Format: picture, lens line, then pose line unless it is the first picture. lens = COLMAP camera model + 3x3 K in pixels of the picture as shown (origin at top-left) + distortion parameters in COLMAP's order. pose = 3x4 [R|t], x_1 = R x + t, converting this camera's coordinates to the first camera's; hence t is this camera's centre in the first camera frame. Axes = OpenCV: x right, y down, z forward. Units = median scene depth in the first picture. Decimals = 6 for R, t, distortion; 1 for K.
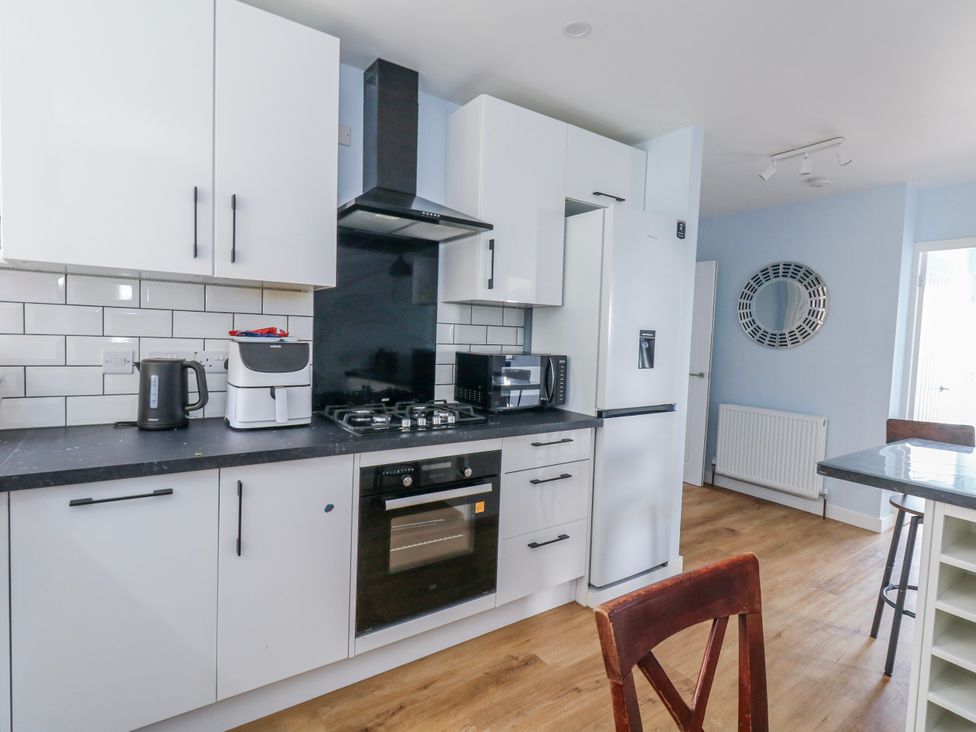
lens RADIAL K [[517.0, 0, 482.1], [0, 517.0, 364.5], [0, 0, 1]] dist [0.004923, 0.000692]
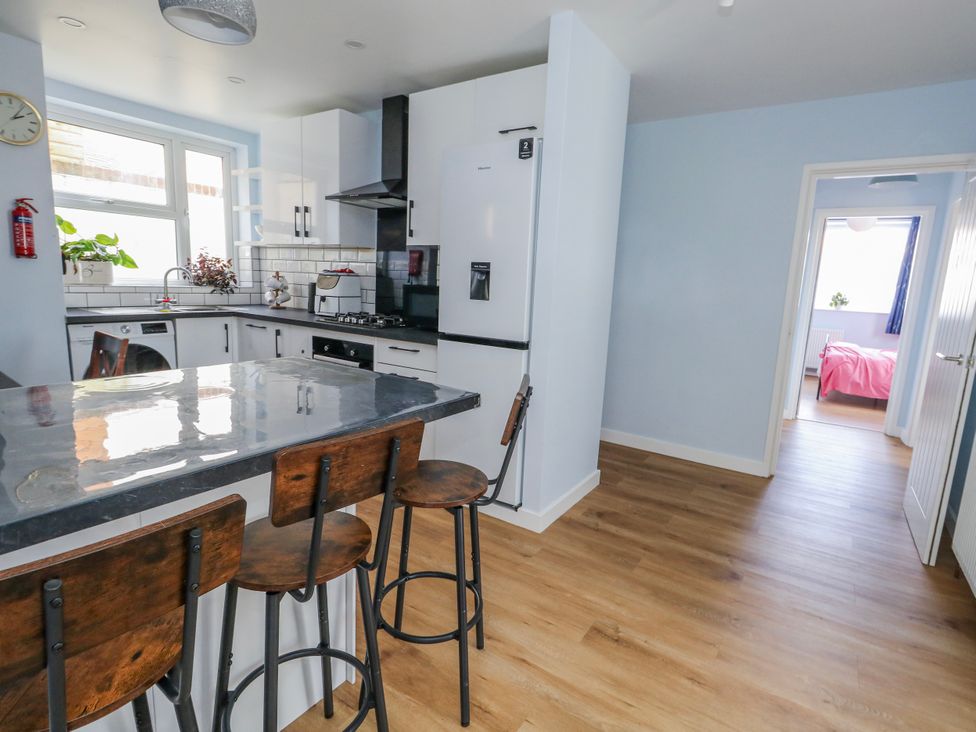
lens RADIAL K [[504.3, 0, 488.0], [0, 504.3, 366.0], [0, 0, 1]] dist [0.003226, 0.000694]
pose [[0.343114, 0.141862, -0.928519, 1.448854], [-0.087776, 0.989046, 0.118674, 0.019481], [0.935183, 0.040782, 0.351808, 0.755869]]
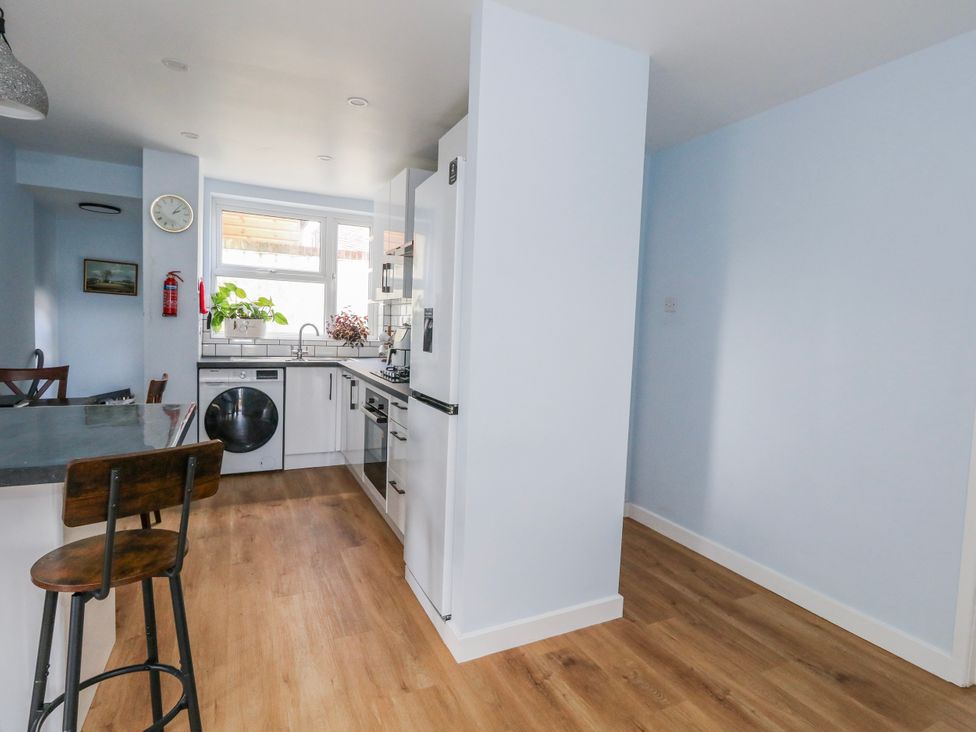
lens RADIAL K [[517.0, 0, 482.1], [0, 517.0, 364.5], [0, 0, 1]] dist [0.004923, 0.000692]
pose [[-0.166506, 0.033738, -0.985463, 1.321868], [-0.100809, 0.993595, 0.051050, -0.029583], [0.980874, 0.107843, -0.162039, 1.400346]]
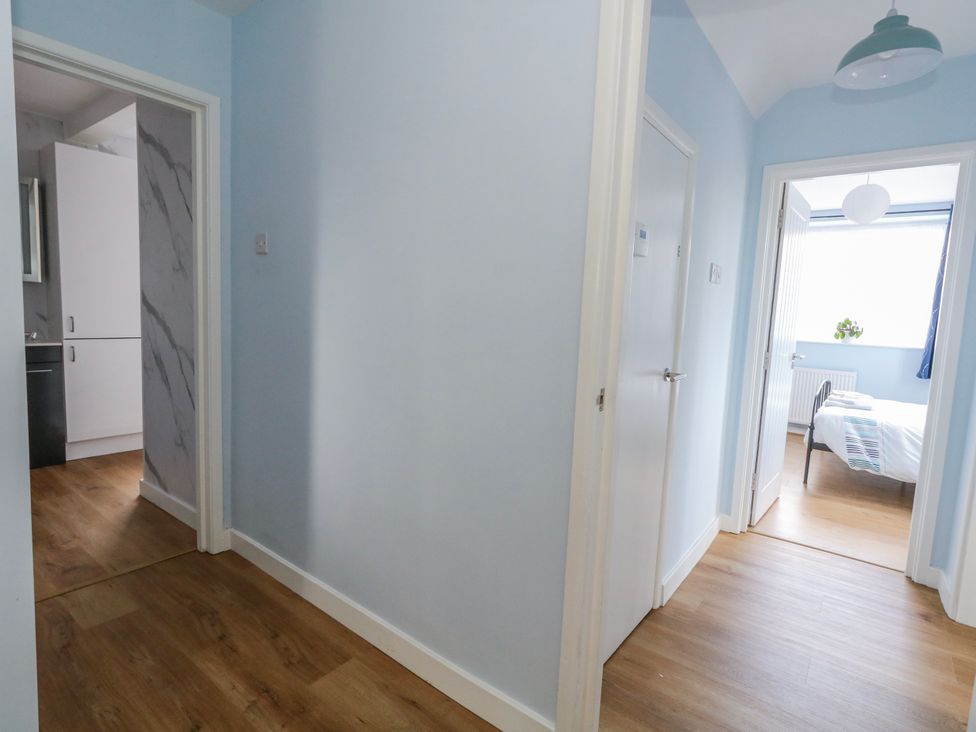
lens RADIAL K [[518.1, 0, 503.4], [0, 518.1, 364.0], [0, 0, 1]] dist [-0.000635, 0.000337]
pose [[0.317177, 0.082189, -0.944798, 0.879153], [-0.099863, 0.993593, 0.052909, -0.026295], [0.943094, 0.077569, 0.323352, 1.786256]]
